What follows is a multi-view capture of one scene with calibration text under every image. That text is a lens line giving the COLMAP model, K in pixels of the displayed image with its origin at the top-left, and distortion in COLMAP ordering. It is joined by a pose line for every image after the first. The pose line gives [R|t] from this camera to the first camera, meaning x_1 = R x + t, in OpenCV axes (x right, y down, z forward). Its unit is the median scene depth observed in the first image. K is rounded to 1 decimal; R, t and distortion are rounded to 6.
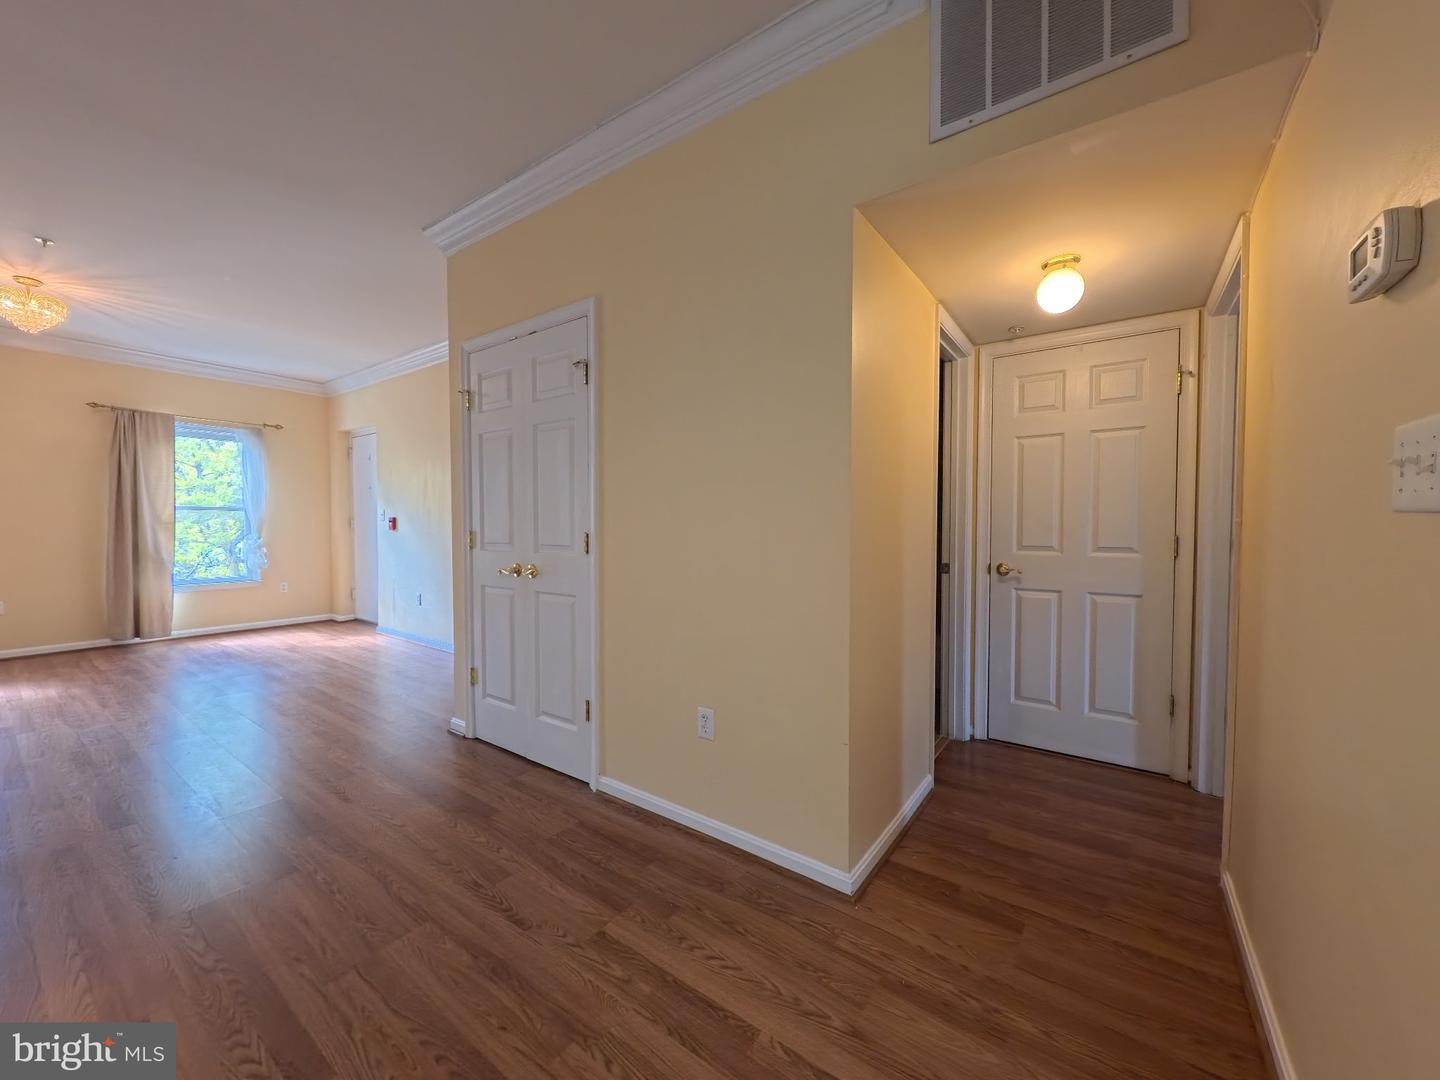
lens RADIAL K [[552.3, 0, 718.5], [0, 552.3, 541.4], [0, 0, 1]] dist [0.002706, -0.002050]
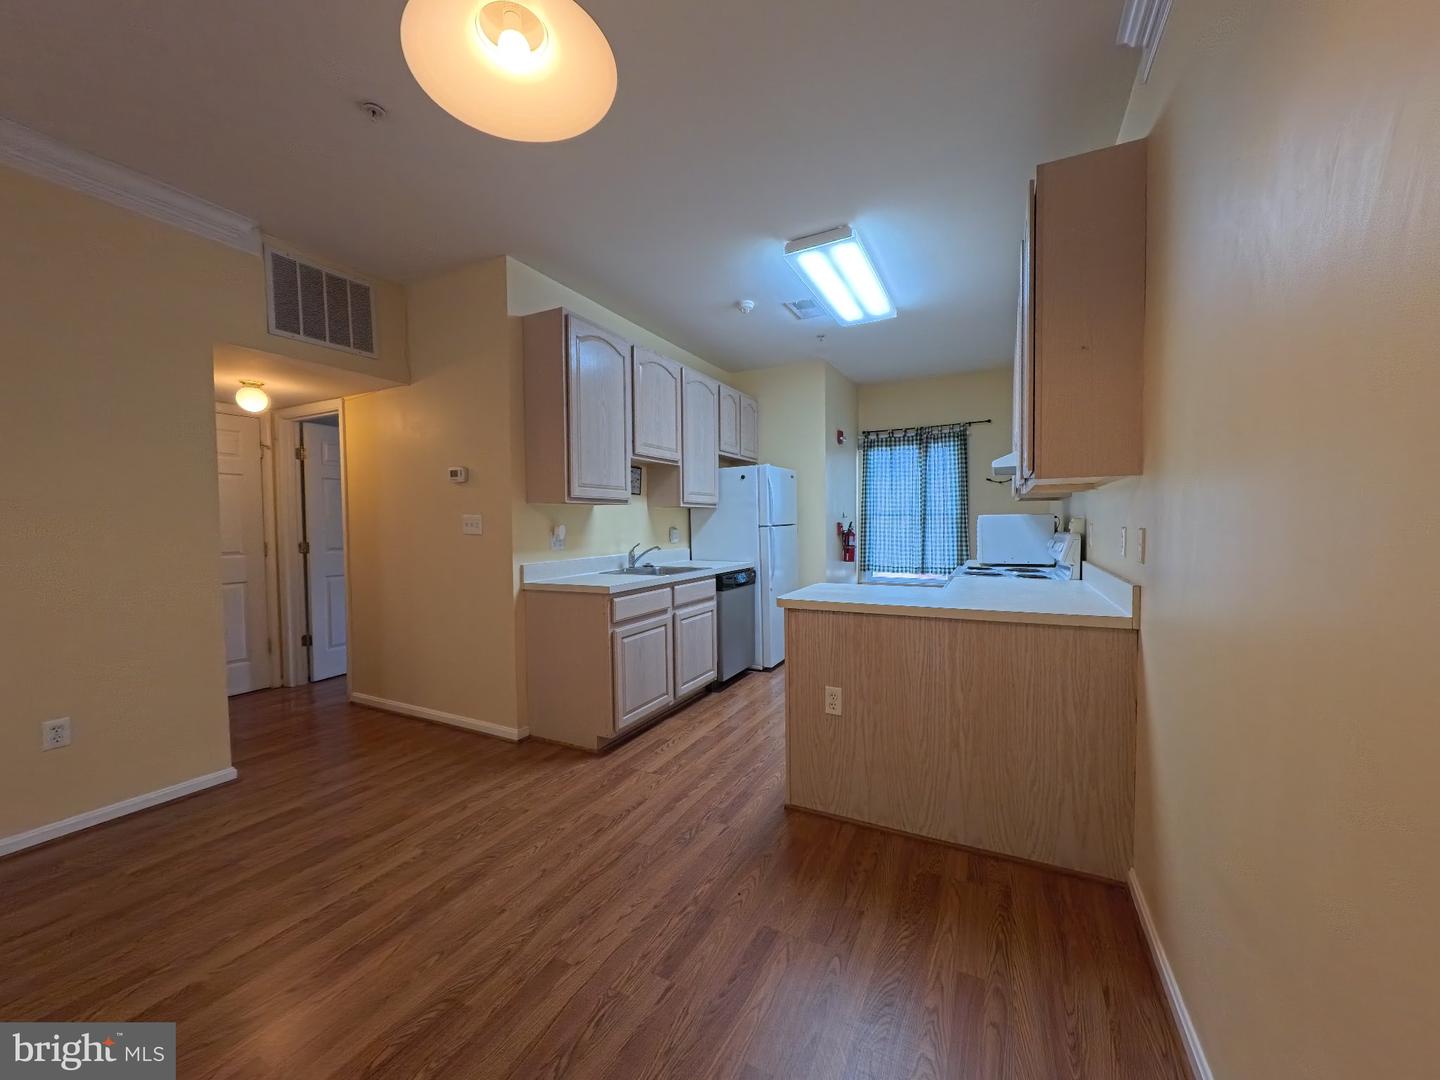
lens RADIAL K [[552.3, 0, 718.5], [0, 552.3, 540.3], [0, 0, 1]] dist [0.002706, -0.002050]
pose [[-0.144375, -0.035094, 0.988900, -0.882950], [0.036922, 0.998484, 0.040825, -0.030763], [-0.988834, 0.042406, -0.142861, -0.096331]]
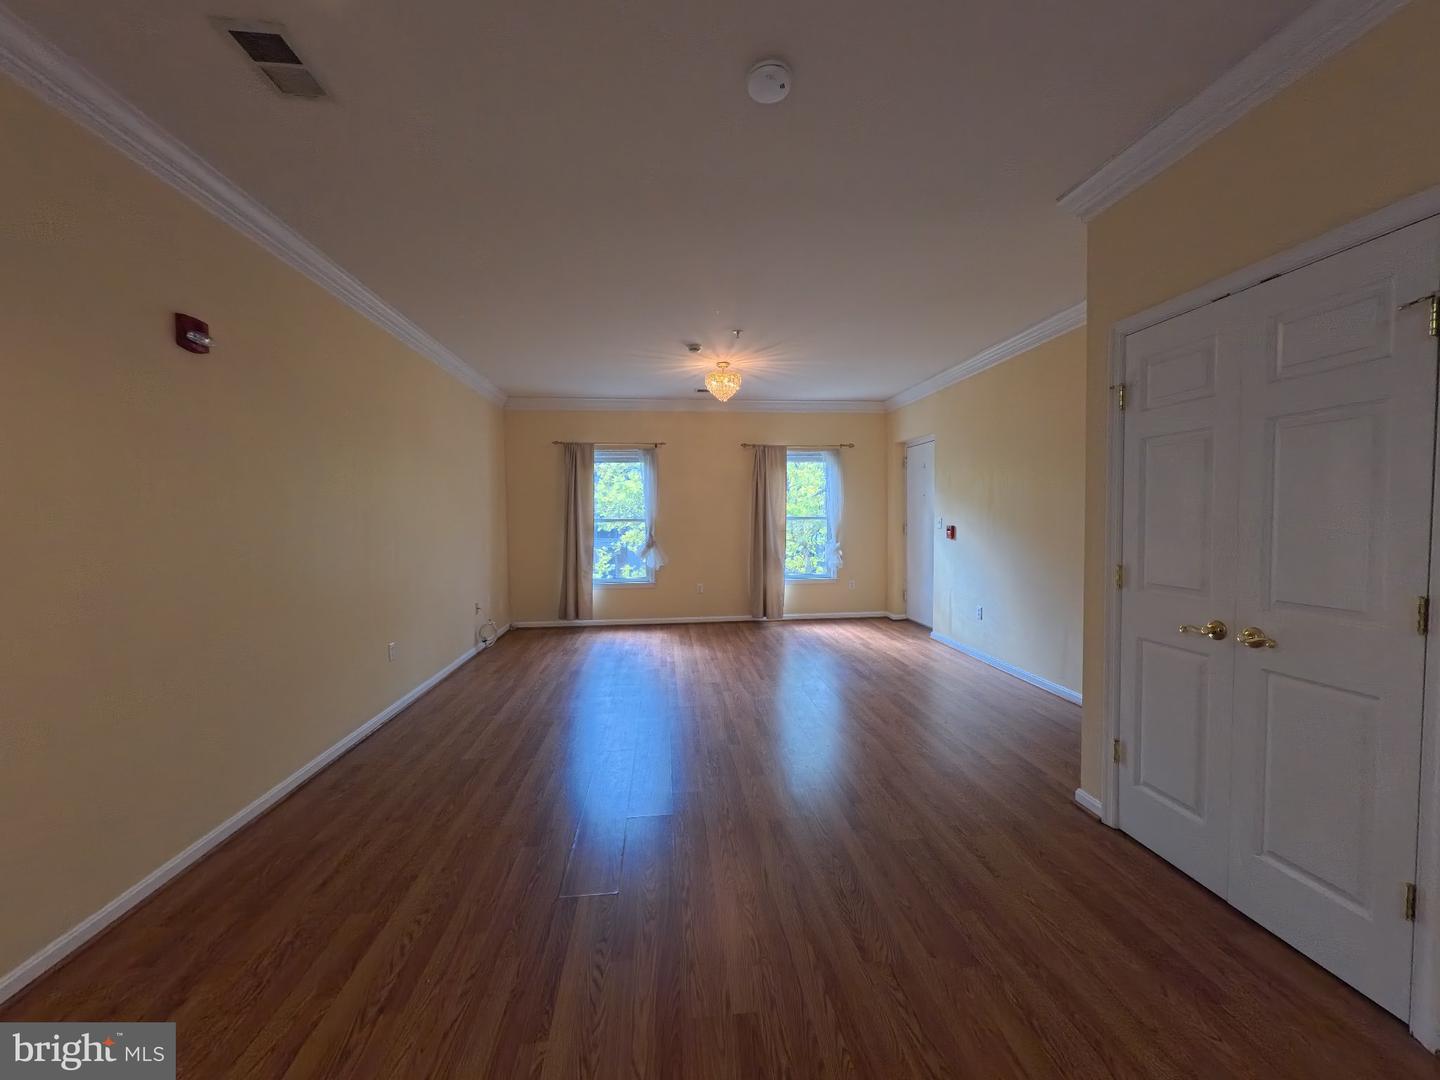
lens RADIAL K [[552.3, 0, 719.1], [0, 552.3, 540.6], [0, 0, 1]] dist [0.002706, -0.002050]
pose [[0.665238, 0.021167, -0.746331, -0.248630], [-0.007881, 0.999741, 0.021330, -0.066775], [0.746590, -0.008308, 0.665233, 0.063422]]
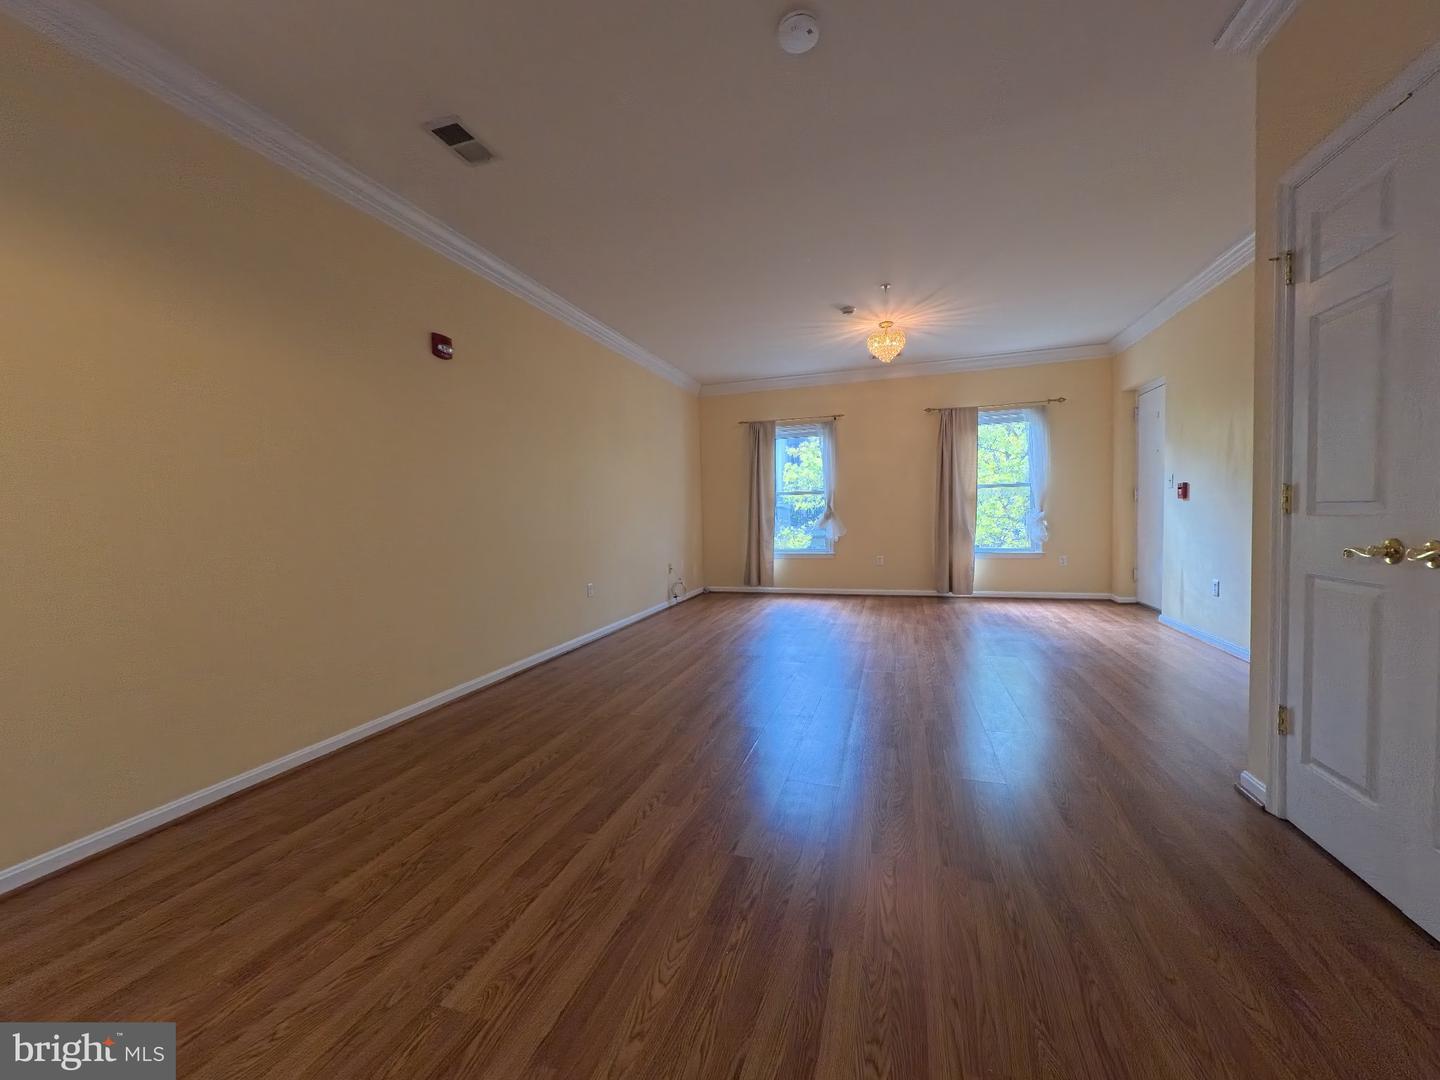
lens RADIAL K [[552.3, 0, 717.6], [0, 552.3, 540.7], [0, 0, 1]] dist [0.002706, -0.002050]
pose [[0.305950, 0.035476, -0.951386, -0.058554], [-0.000213, 0.999308, 0.037194, 0.021194], [0.952048, -0.011177, 0.305746, 0.215453]]
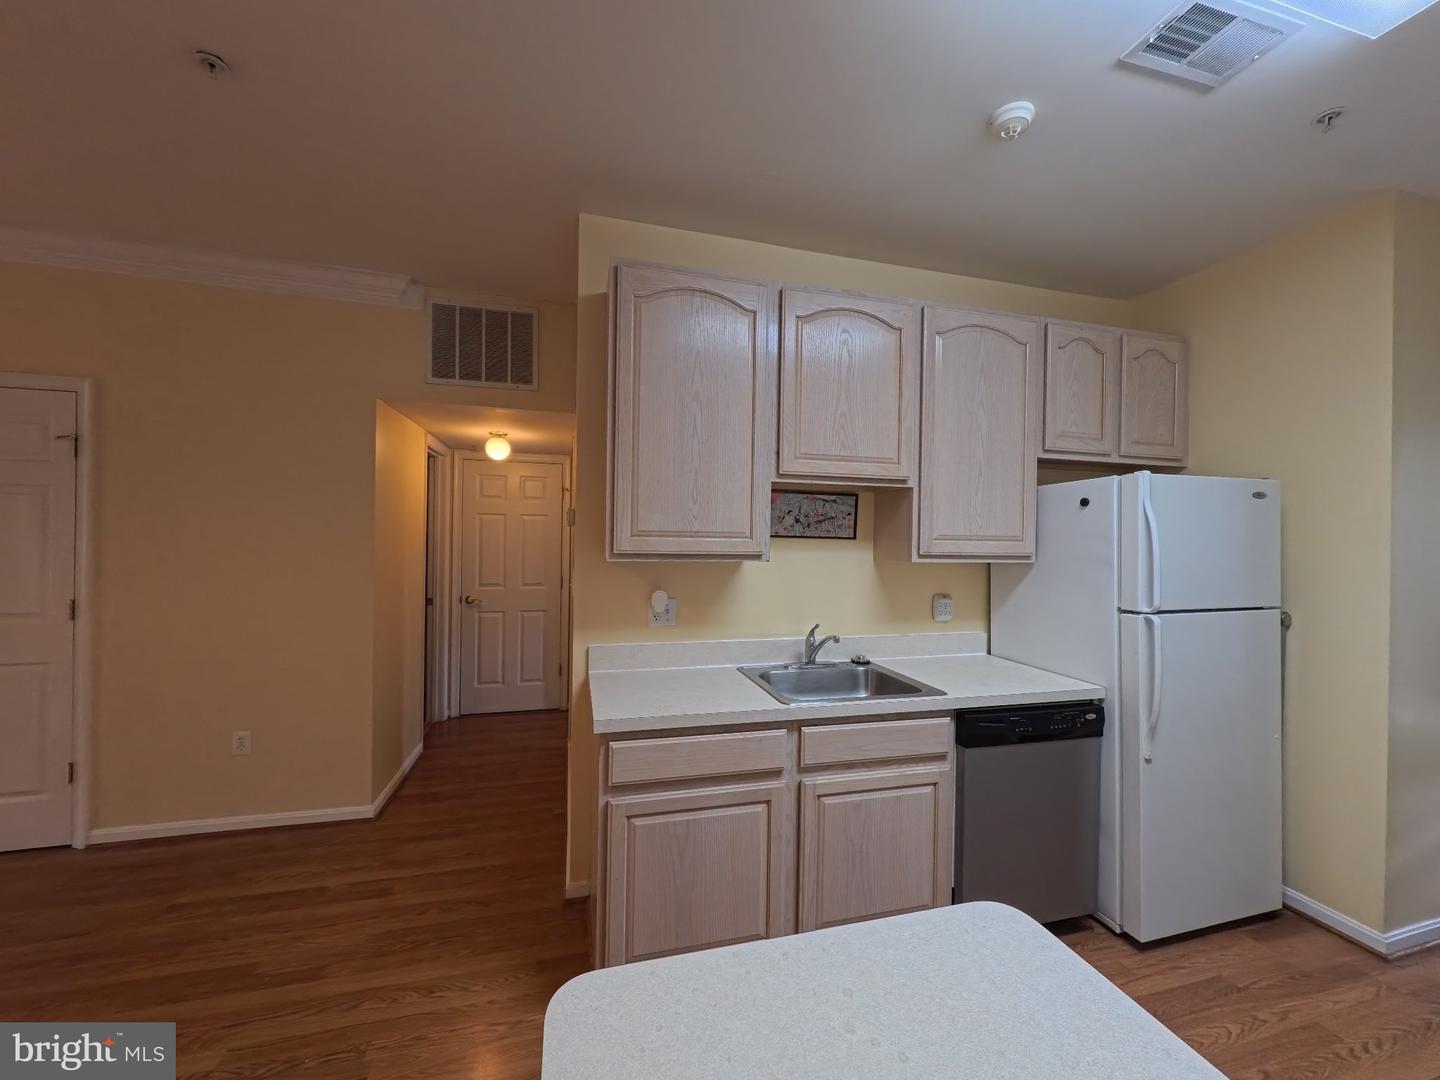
lens RADIAL K [[552.3, 0, 716.2], [0, 552.3, 539.8], [0, 0, 1]] dist [0.002706, -0.002050]
pose [[0.637454, 0.007598, 0.770451, -0.222582], [0.007083, 0.999851, -0.015721, -0.085408], [-0.770456, 0.015478, 0.637306, -0.489112]]
